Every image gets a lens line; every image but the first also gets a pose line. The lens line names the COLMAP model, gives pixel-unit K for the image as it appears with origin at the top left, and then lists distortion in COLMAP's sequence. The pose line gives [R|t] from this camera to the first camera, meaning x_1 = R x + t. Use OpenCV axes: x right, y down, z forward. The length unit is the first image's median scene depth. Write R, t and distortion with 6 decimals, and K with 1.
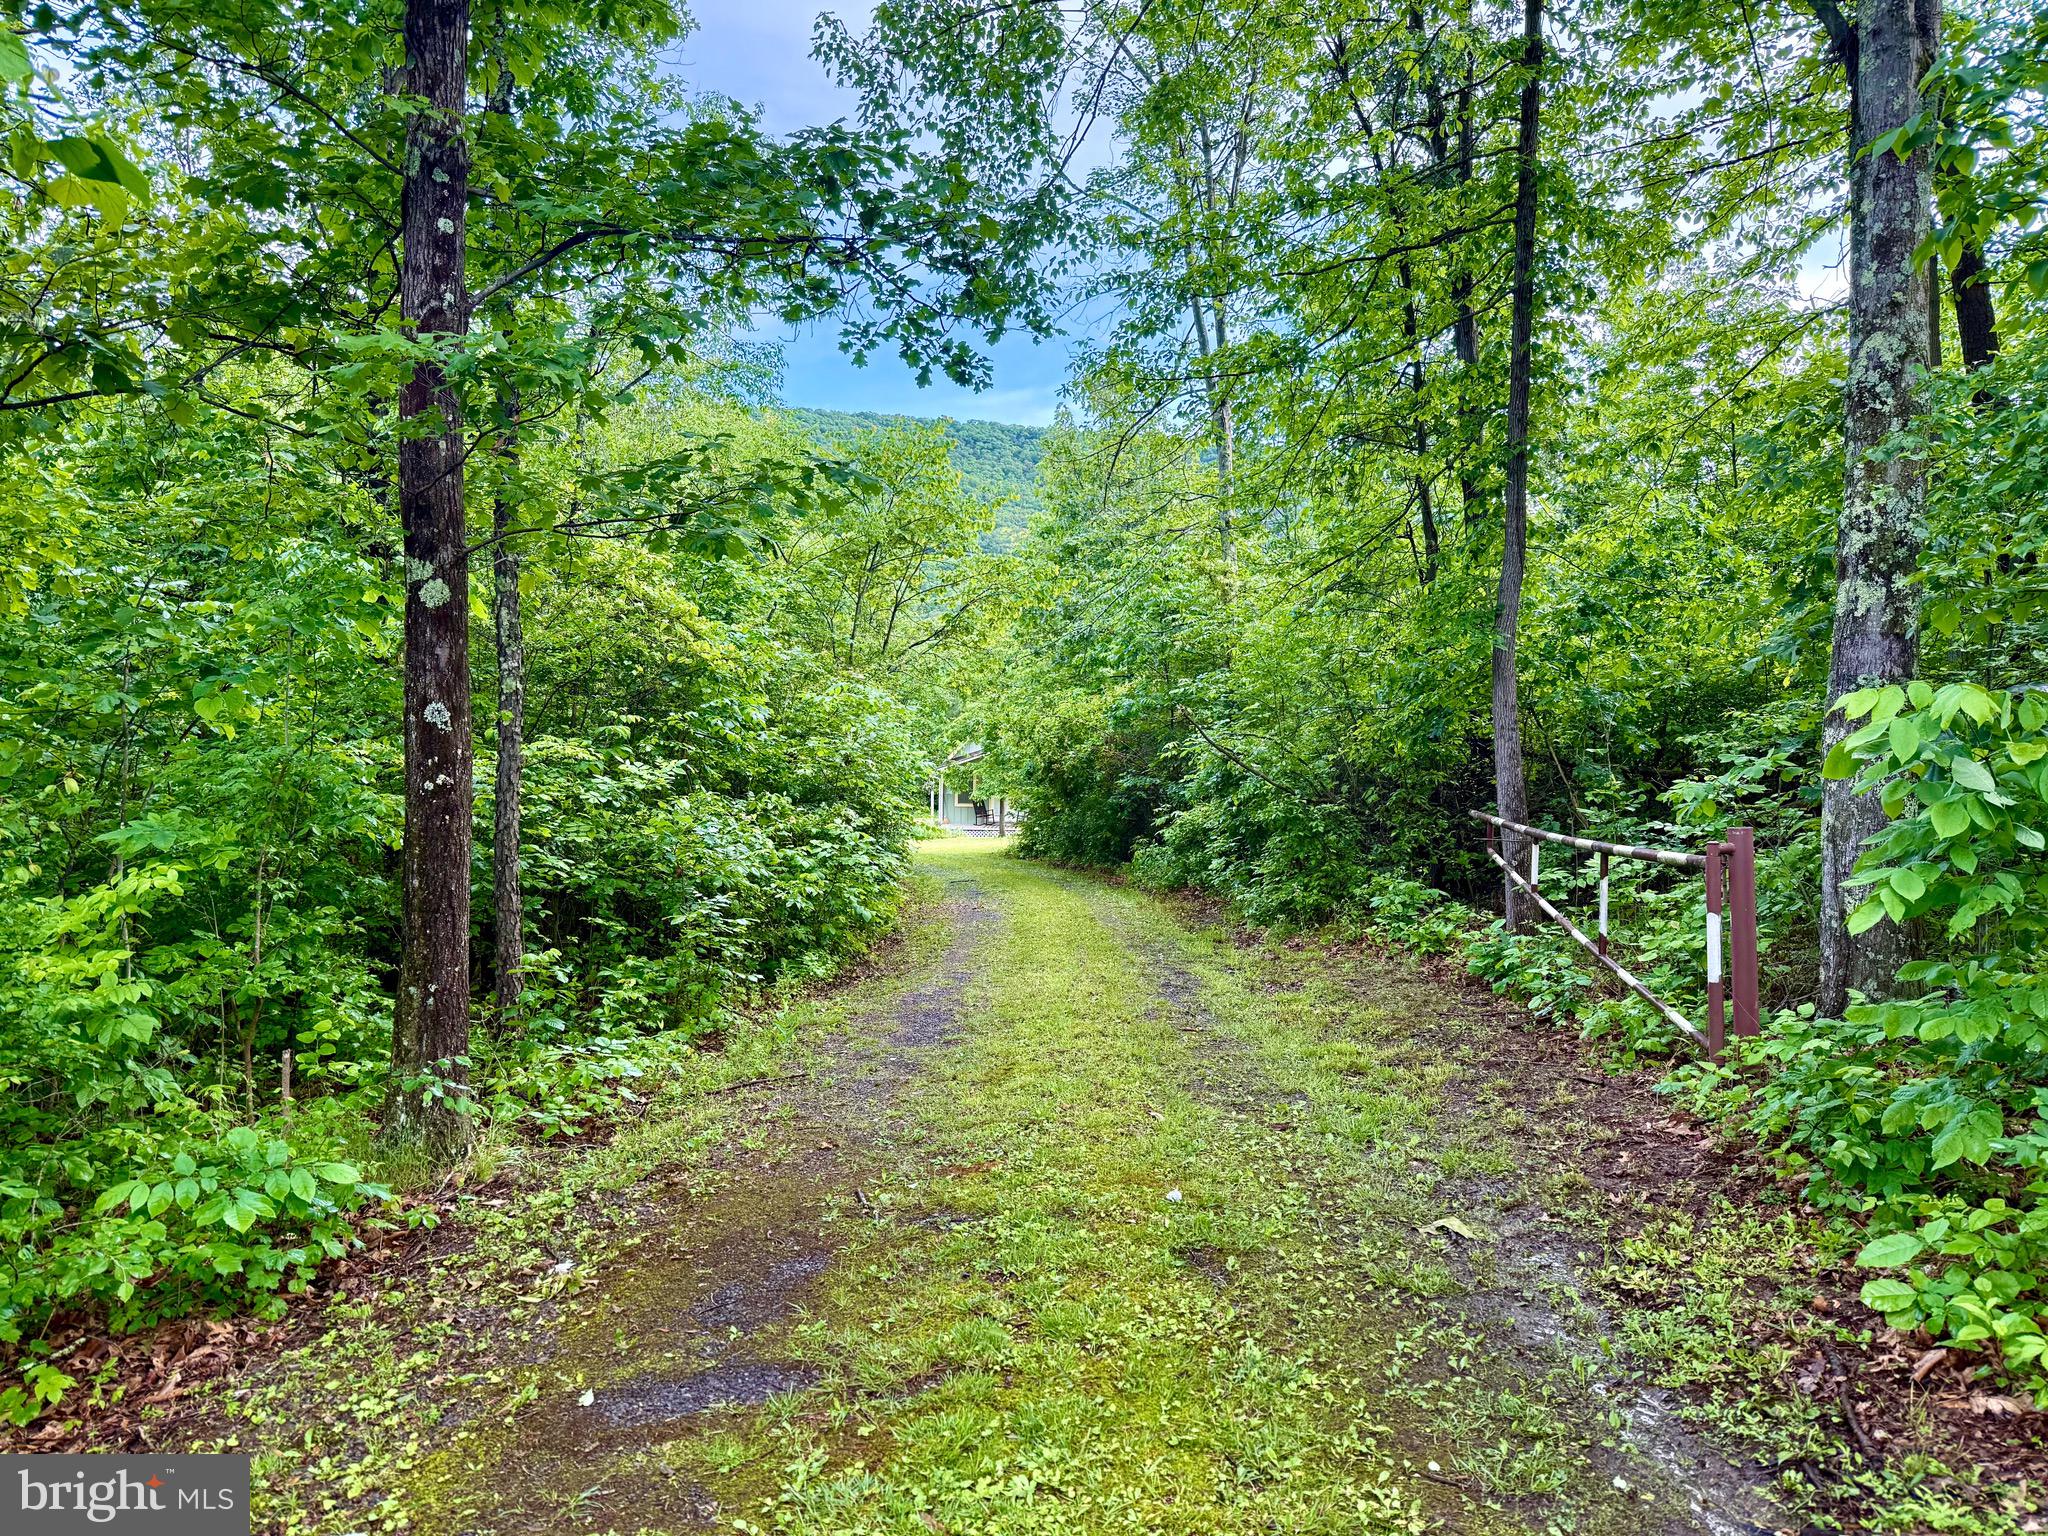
lens RADIAL K [[1443.0, 0, 1025.7], [0, 1443.0, 764.2], [0, 0, 1]] dist [0.037923, 0.000247]
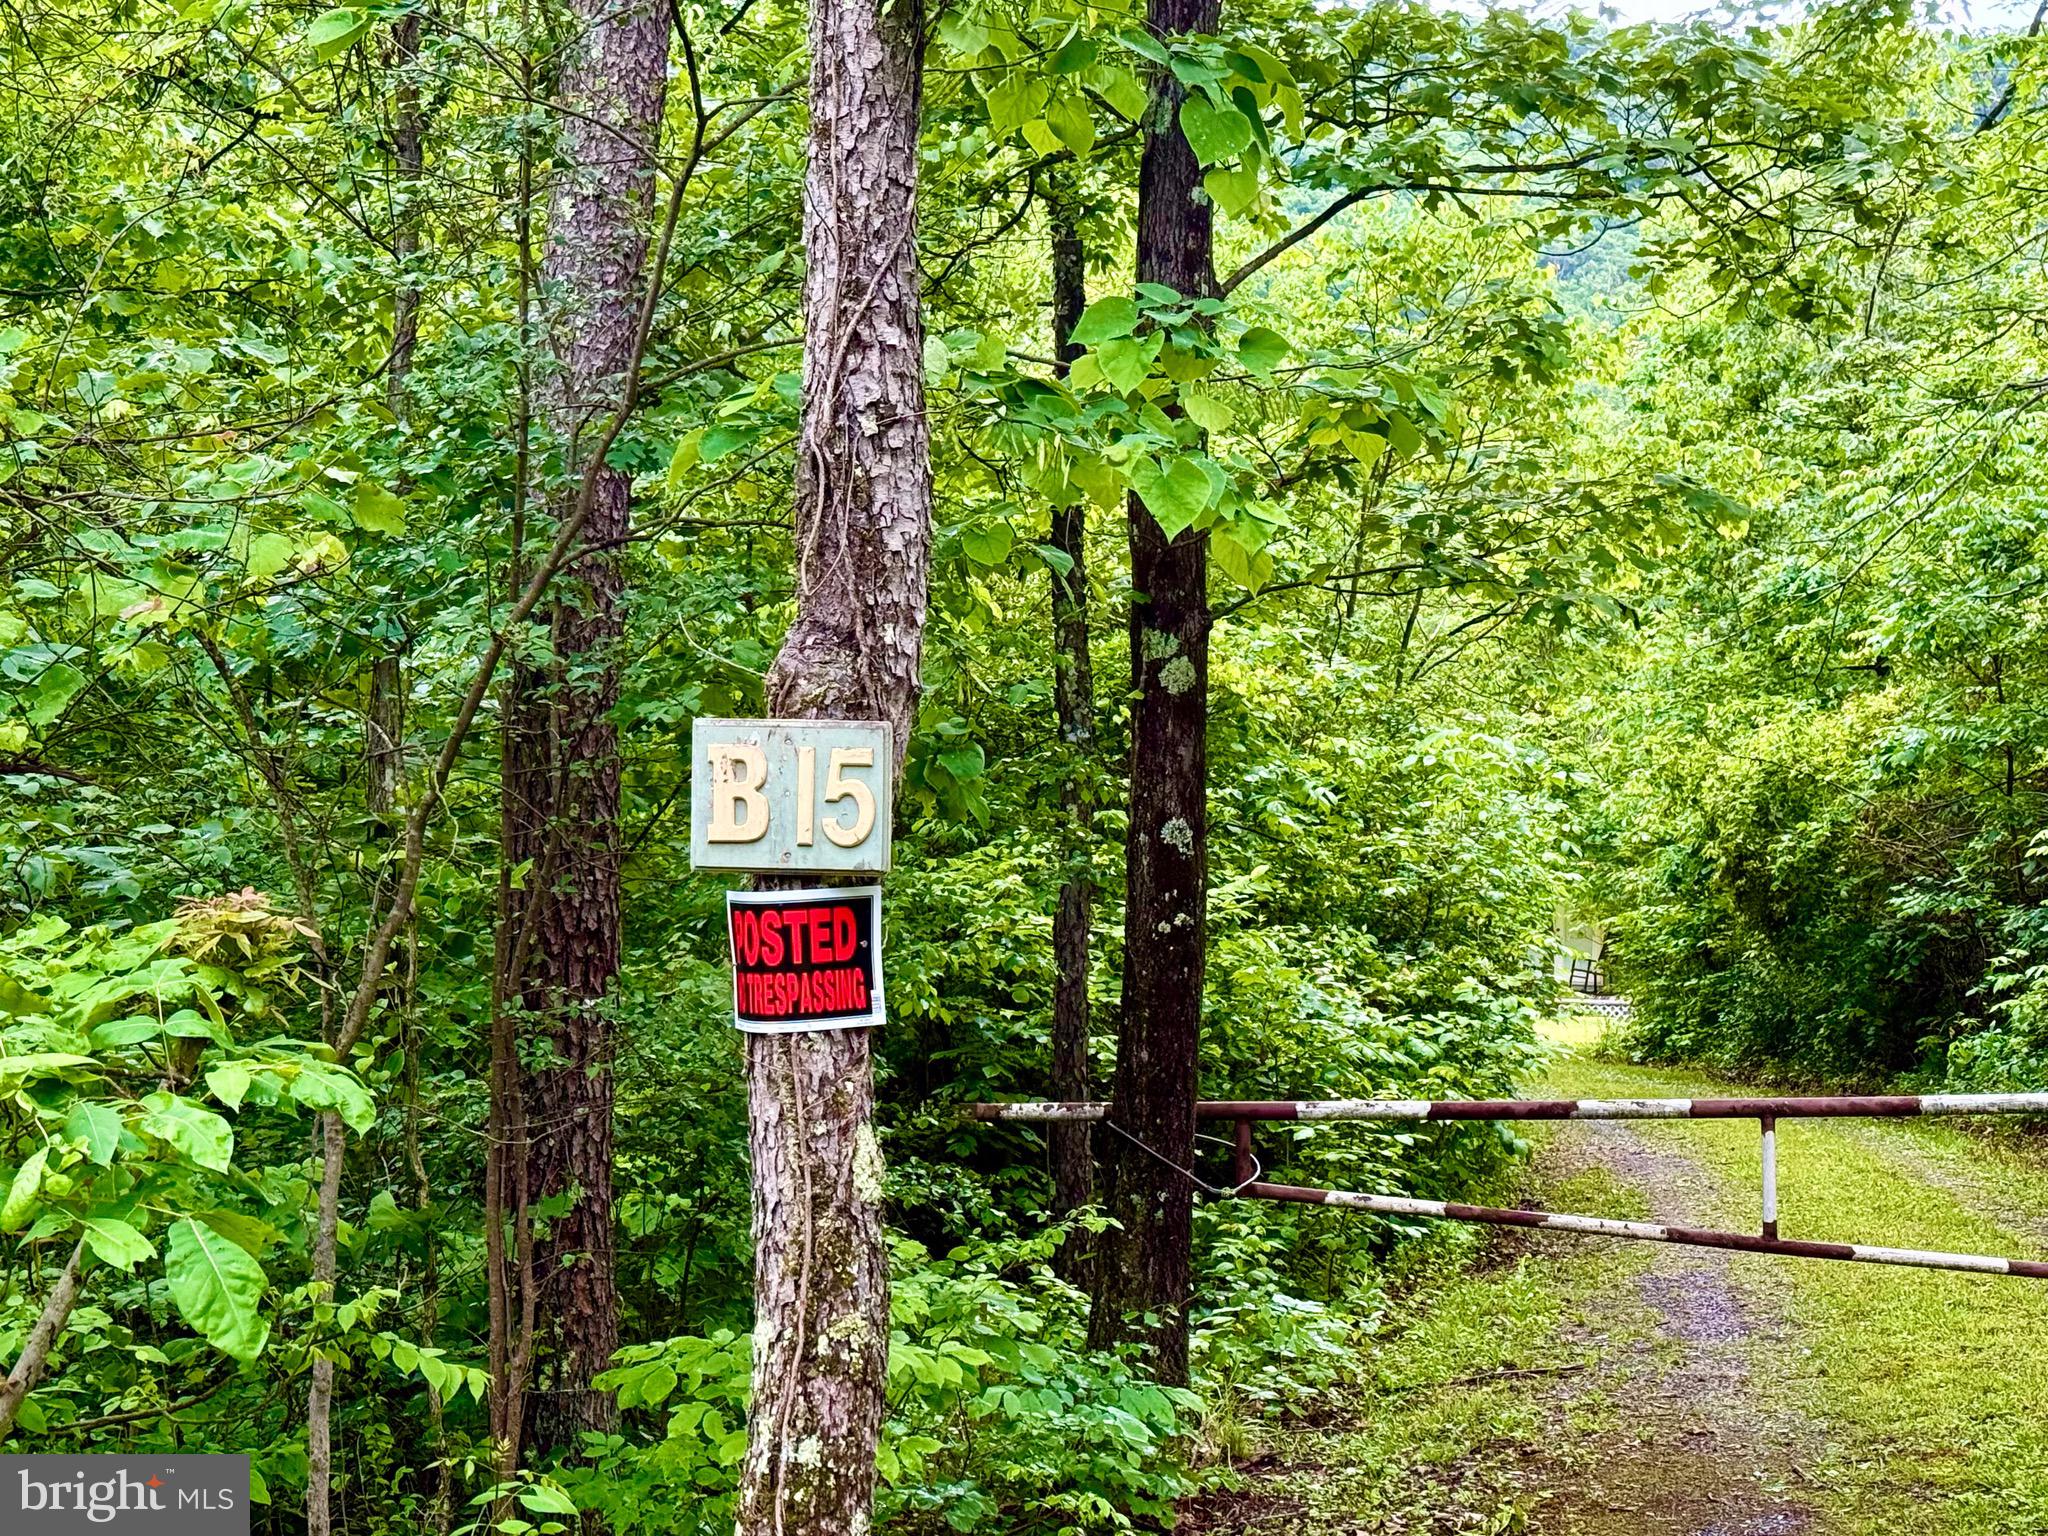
lens RADIAL K [[3447.7, 0, 1022.9], [0, 3447.7, 770.8], [0, 0, 1]] dist [-0.034716, 0.000000]
pose [[0.988170, -0.000902, -0.153360, -0.150518], [-0.002354, 0.999776, -0.021047, -0.020954], [0.153344, 0.021159, 0.987946, -0.571842]]
